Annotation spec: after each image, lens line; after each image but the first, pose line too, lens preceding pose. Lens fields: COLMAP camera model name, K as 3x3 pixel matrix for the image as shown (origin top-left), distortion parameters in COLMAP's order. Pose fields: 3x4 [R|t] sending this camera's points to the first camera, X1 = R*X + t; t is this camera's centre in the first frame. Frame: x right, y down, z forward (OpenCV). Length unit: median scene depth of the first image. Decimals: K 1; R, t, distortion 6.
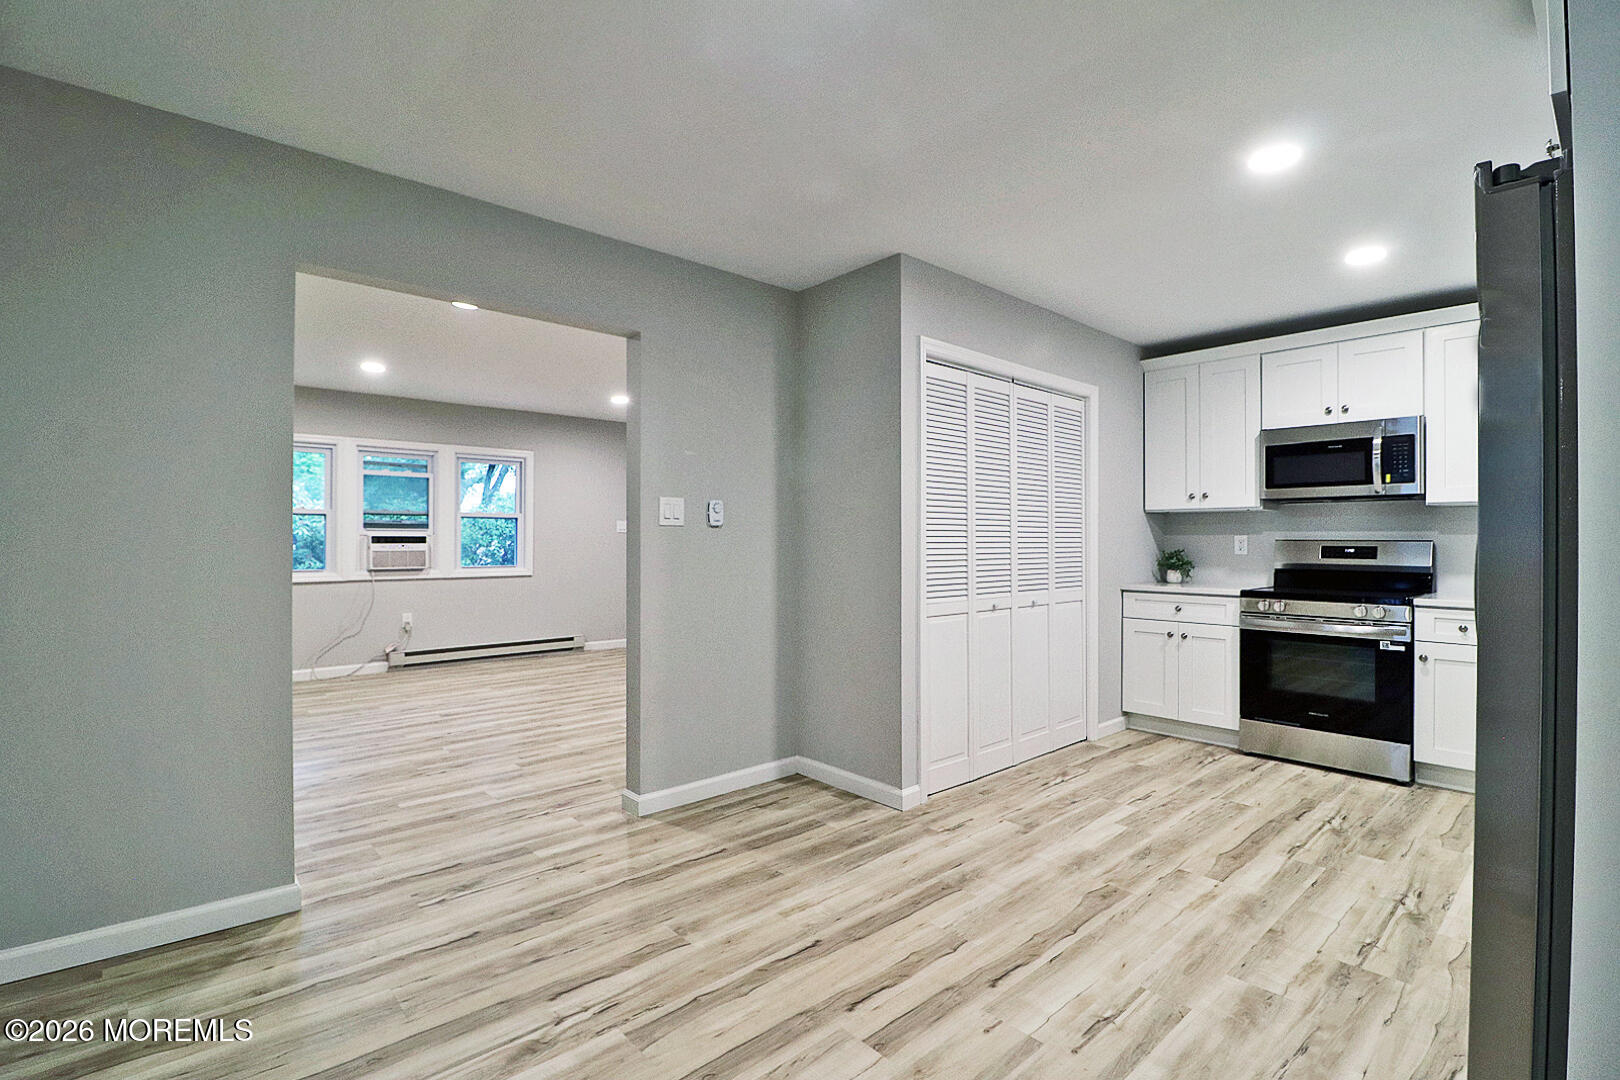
lens RADIAL K [[754.1, 0, 805.0], [0, 754.1, 537.4], [0, 0, 1]] dist [0.002624, -0.015634]
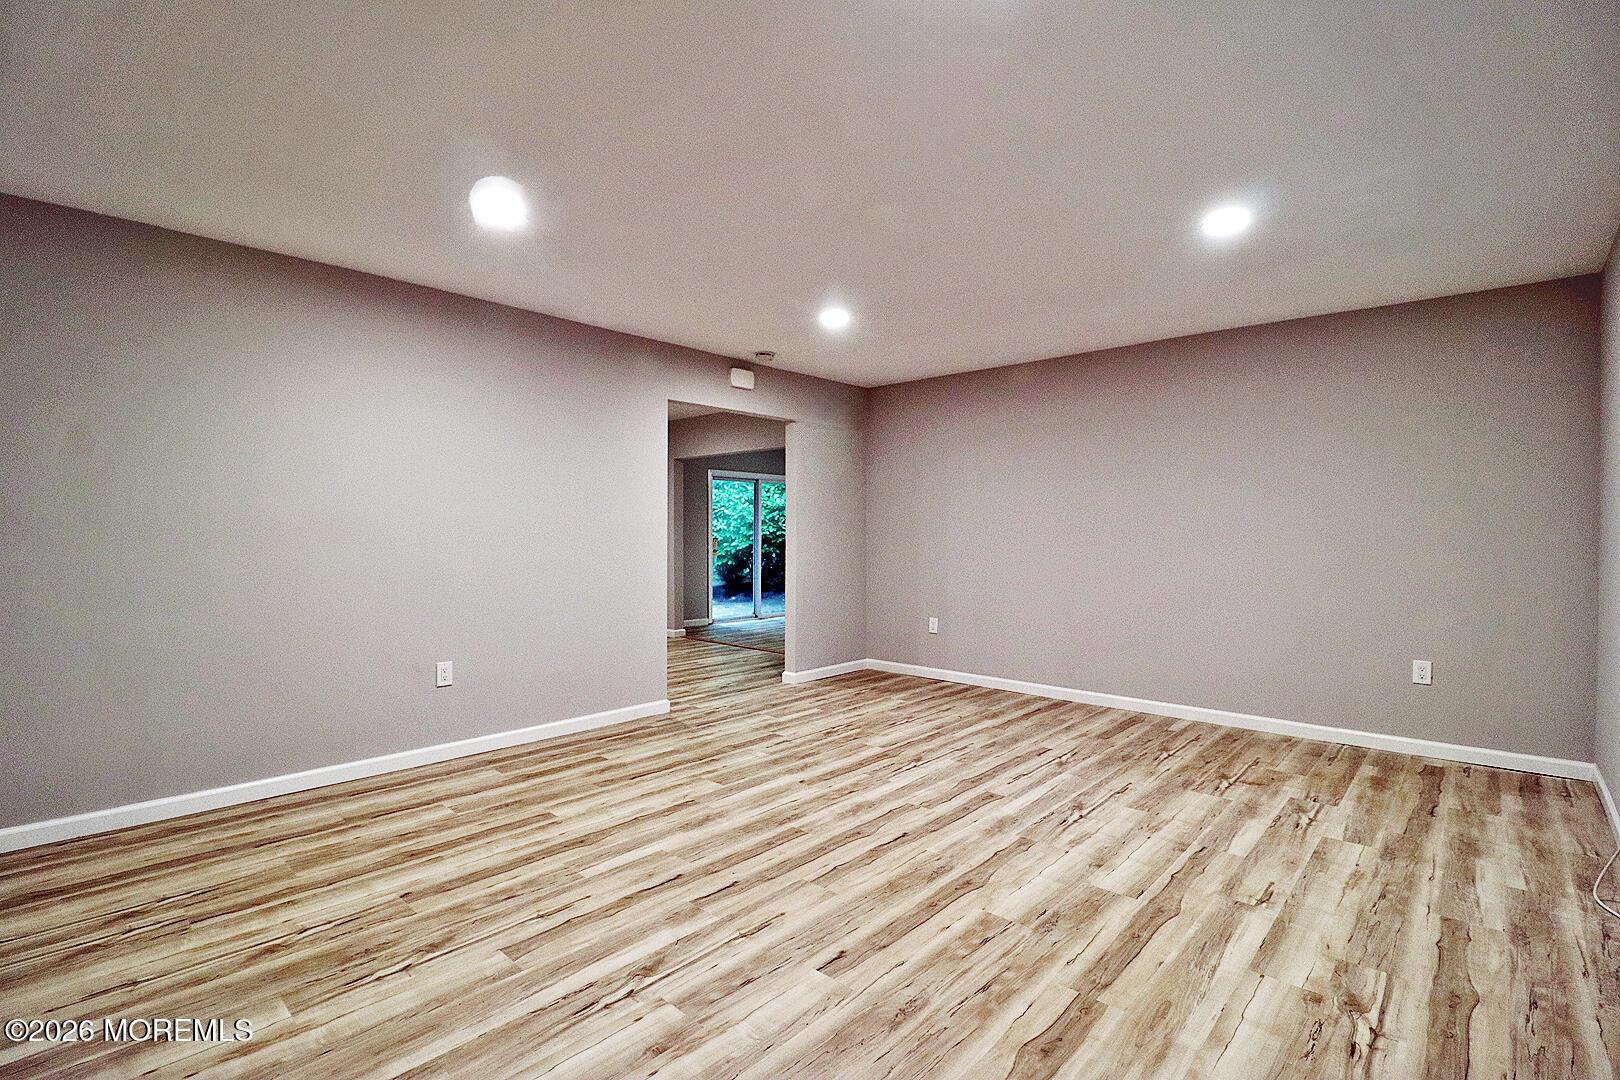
lens RADIAL K [[746.0, 0, 807.7], [0, 746.0, 541.5], [0, 0, 1]] dist [0.000840, -0.015161]
pose [[-0.995464, -0.003384, -0.095077, -0.338124], [-0.004617, 0.999908, 0.012760, -0.001453], [0.095025, 0.013141, -0.995388, 2.263348]]
